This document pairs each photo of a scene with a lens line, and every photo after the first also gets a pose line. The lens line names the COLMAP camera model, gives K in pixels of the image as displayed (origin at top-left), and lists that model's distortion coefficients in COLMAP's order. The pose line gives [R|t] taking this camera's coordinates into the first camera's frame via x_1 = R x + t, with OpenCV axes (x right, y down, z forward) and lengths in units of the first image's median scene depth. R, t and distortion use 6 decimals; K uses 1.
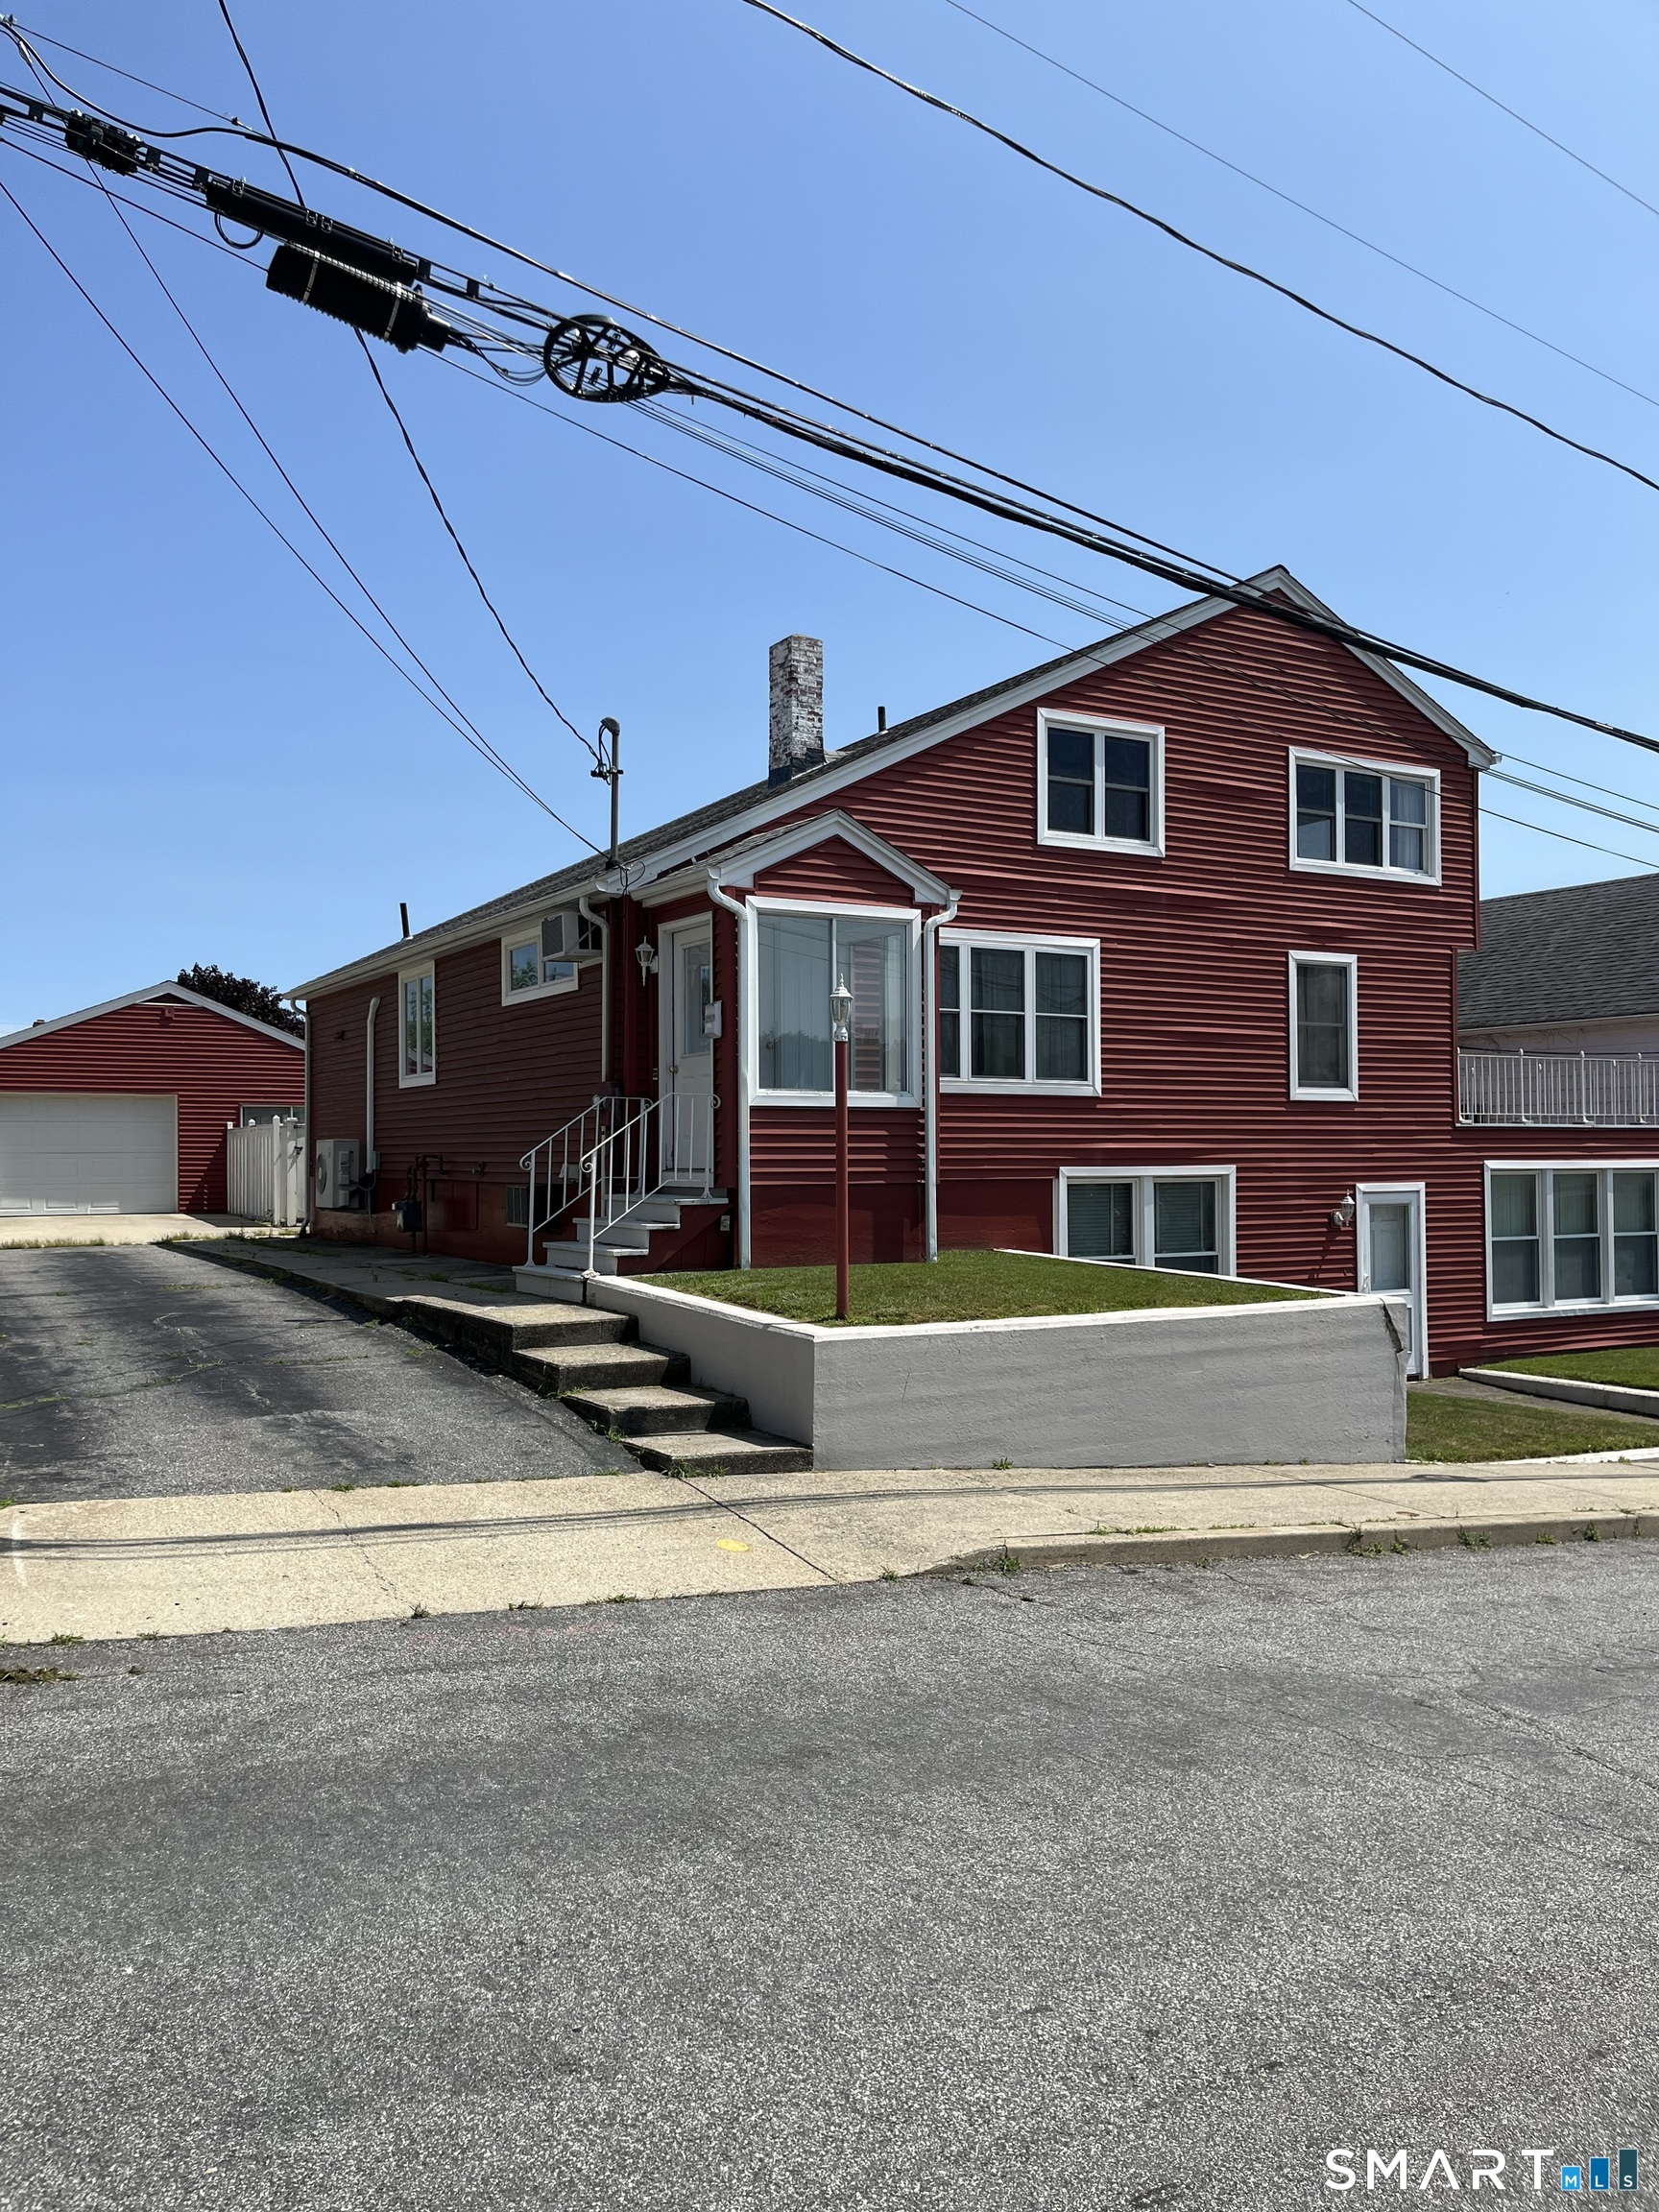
lens RADIAL K [[1695.8, 0, 823.7], [0, 1695.8, 1113.0], [0, 0, 1]] dist [0.068036, -0.080549]
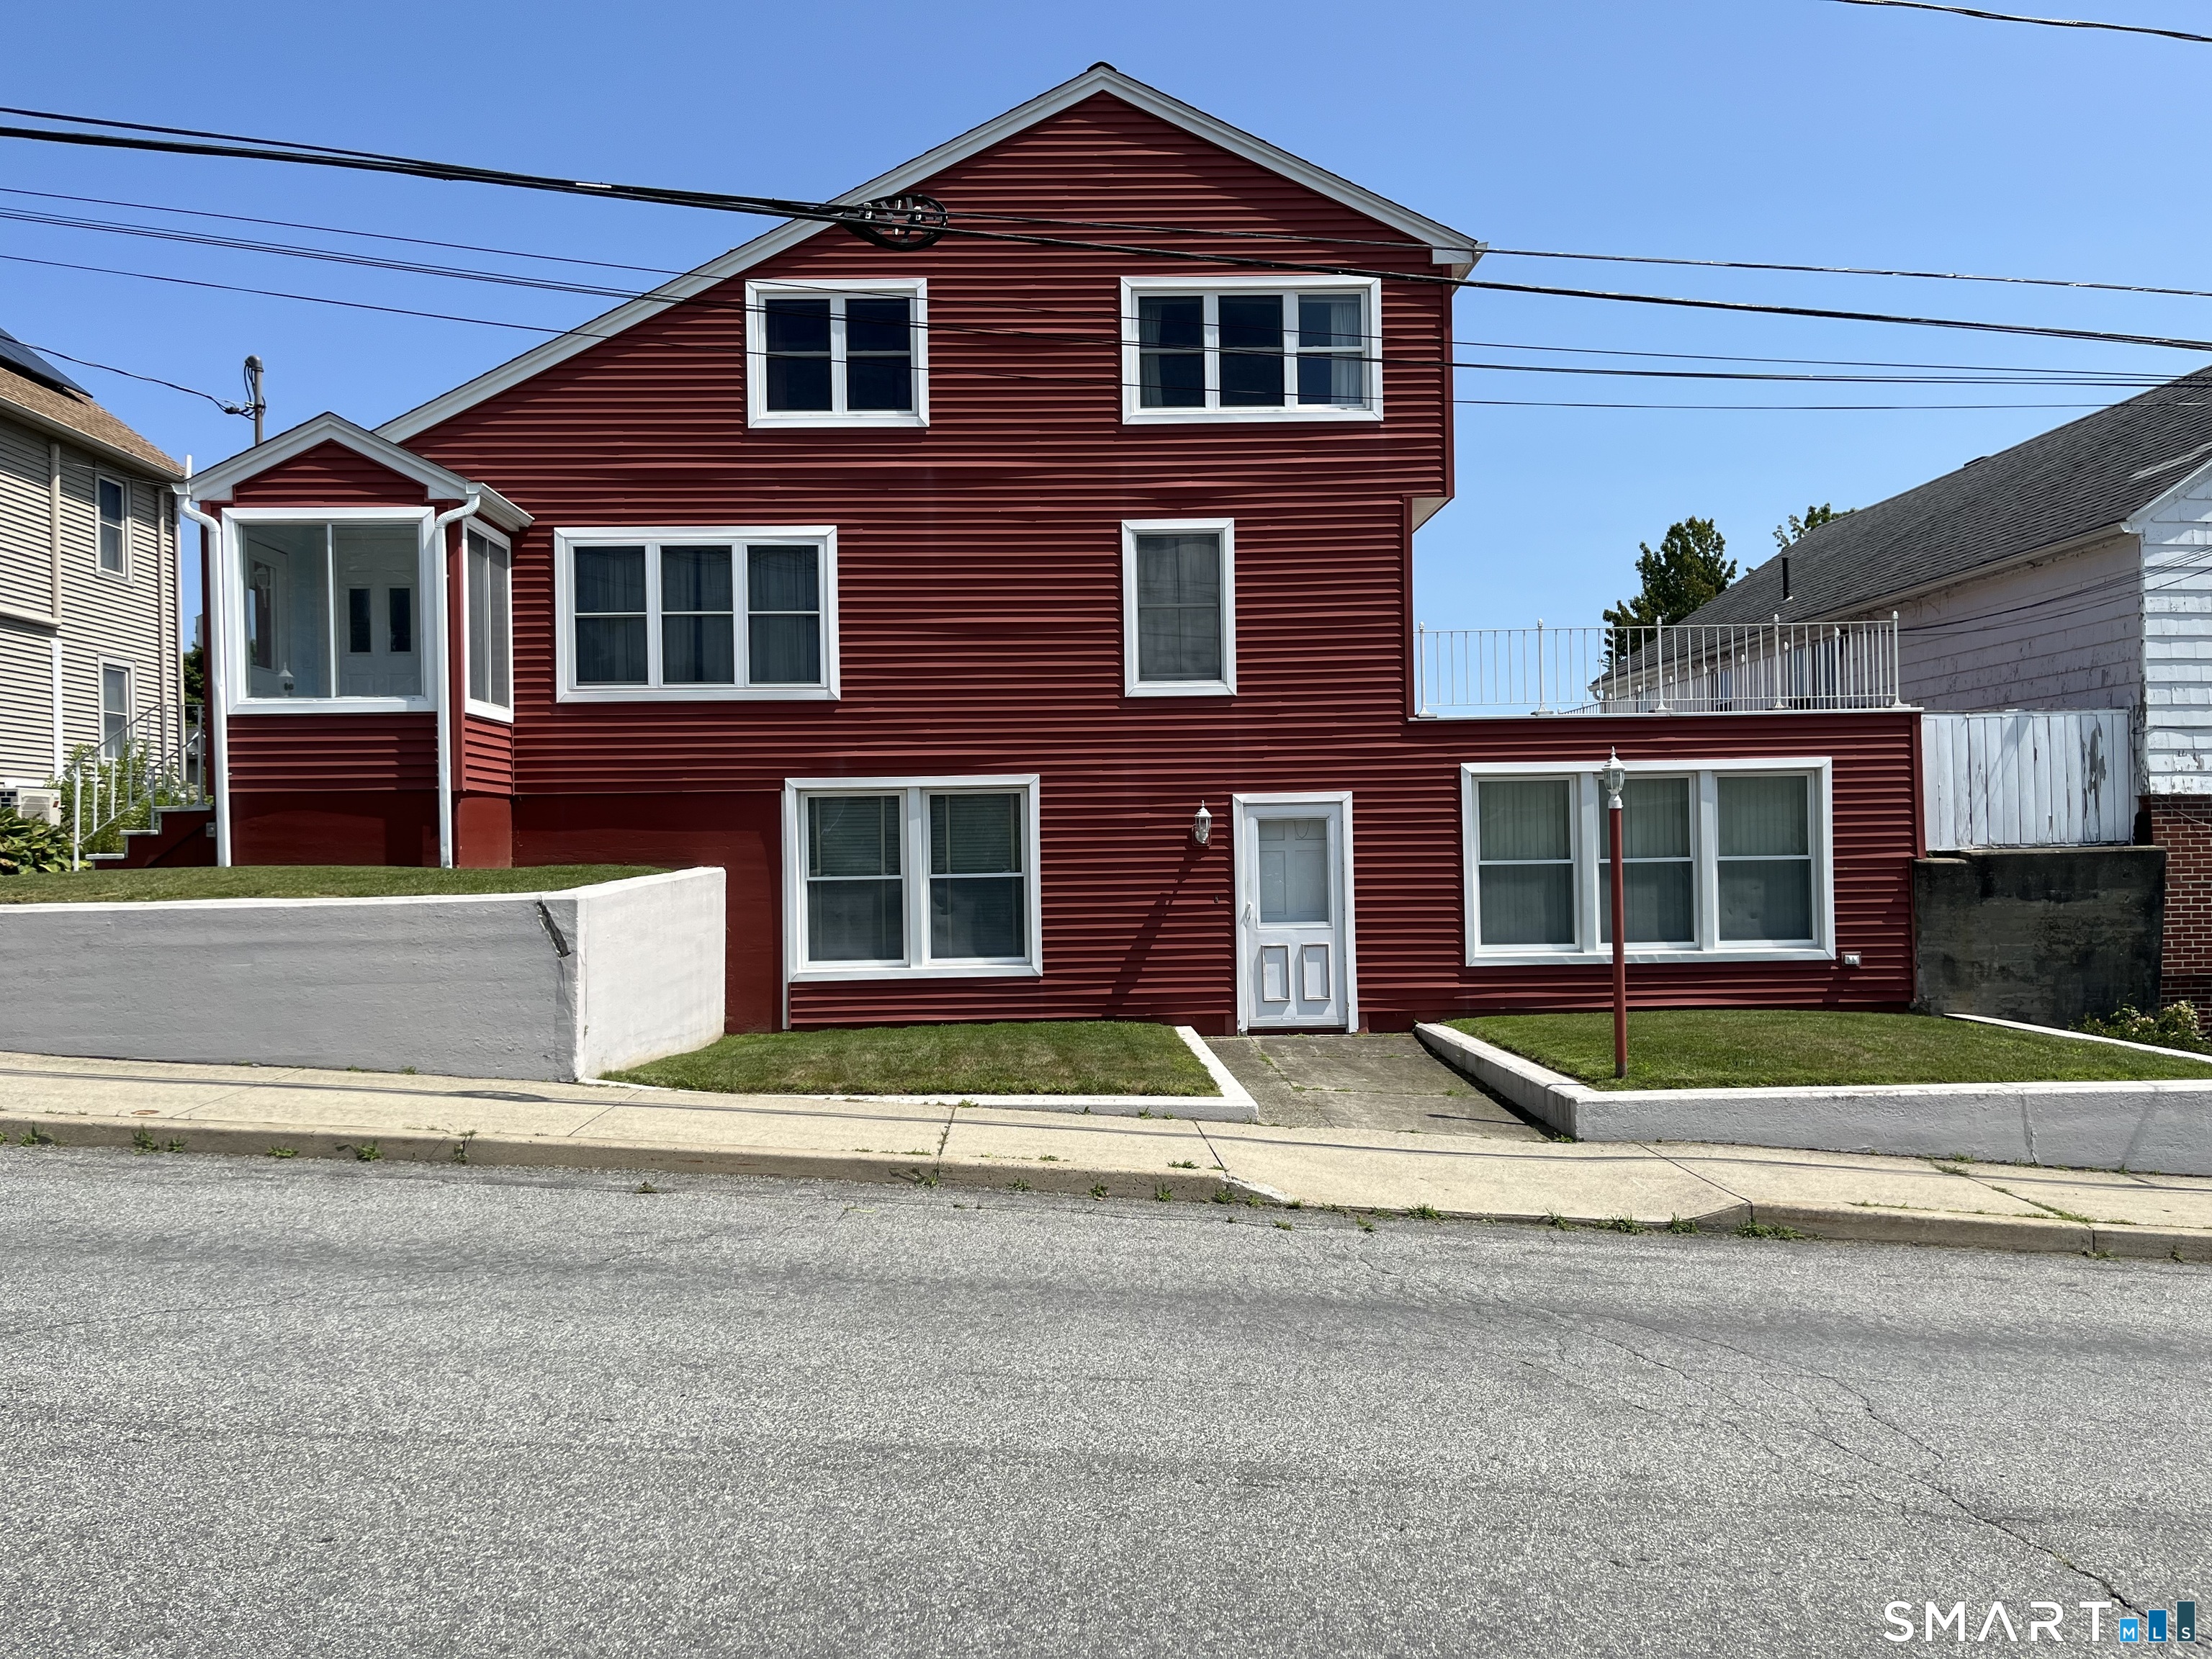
lens RADIAL K [[1695.8, 0, 1102.7], [0, 1695.8, 842.9], [0, 0, 1]] dist [0.068036, -0.080549]
pose [[0.881445, -0.013931, -0.472082, 0.704067], [0.026093, 0.999475, 0.019225, 0.051935], [0.471566, -0.029264, 0.881345, 0.259585]]
